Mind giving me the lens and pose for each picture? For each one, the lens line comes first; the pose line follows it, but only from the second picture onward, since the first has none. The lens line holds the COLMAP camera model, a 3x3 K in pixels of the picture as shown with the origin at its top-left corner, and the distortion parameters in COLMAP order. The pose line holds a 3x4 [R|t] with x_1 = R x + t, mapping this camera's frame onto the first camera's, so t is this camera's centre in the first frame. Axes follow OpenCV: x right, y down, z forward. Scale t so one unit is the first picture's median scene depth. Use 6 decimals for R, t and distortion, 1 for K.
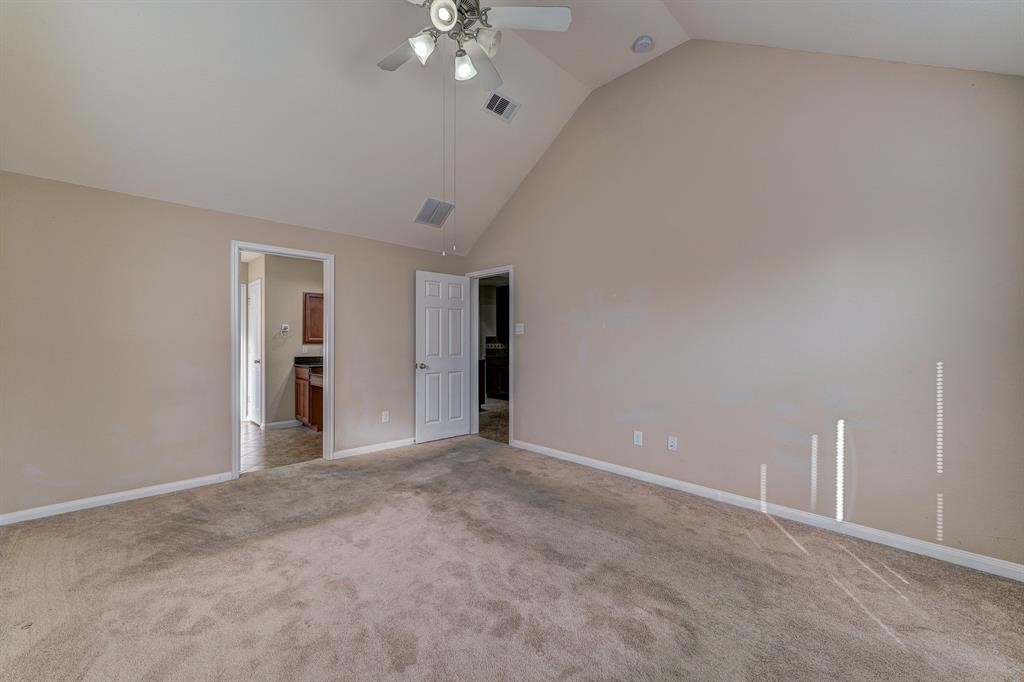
lens RADIAL K [[402.5, 0, 519.9], [0, 402.5, 337.2], [0, 0, 1]] dist [0.001180, -0.000161]
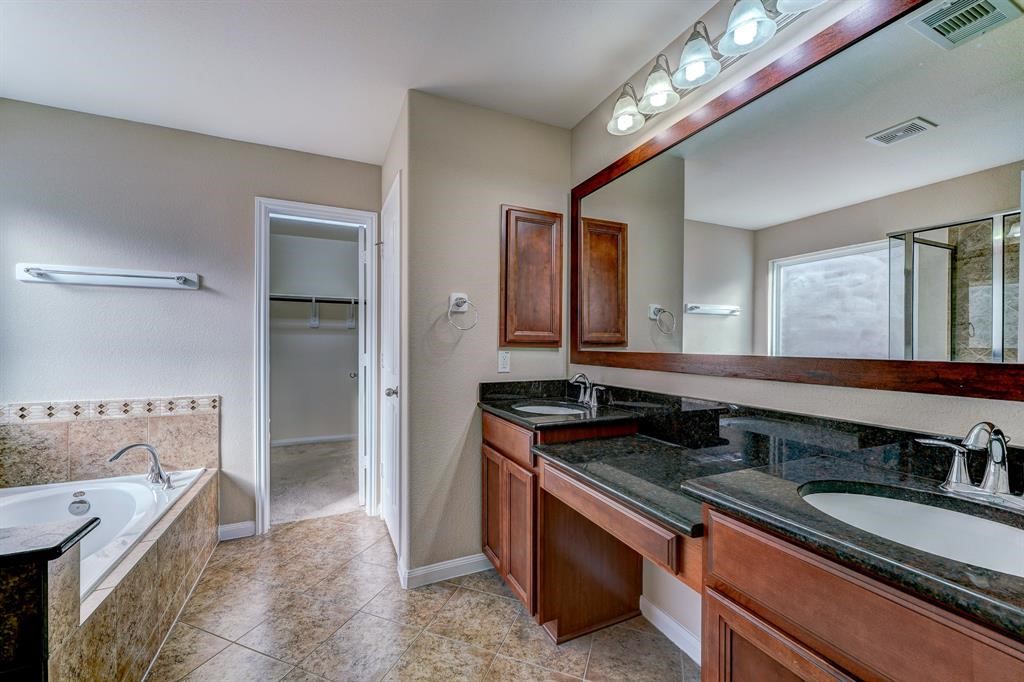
lens RADIAL K [[402.5, 0, 508.4], [0, 402.5, 342.7], [0, 0, 1]] dist [0.001180, -0.000161]
pose [[0.935393, 0.006141, -0.353556, -0.410683], [-0.005111, 0.999980, 0.003847, 0.011168], [0.353573, -0.001791, 0.935405, 0.674999]]
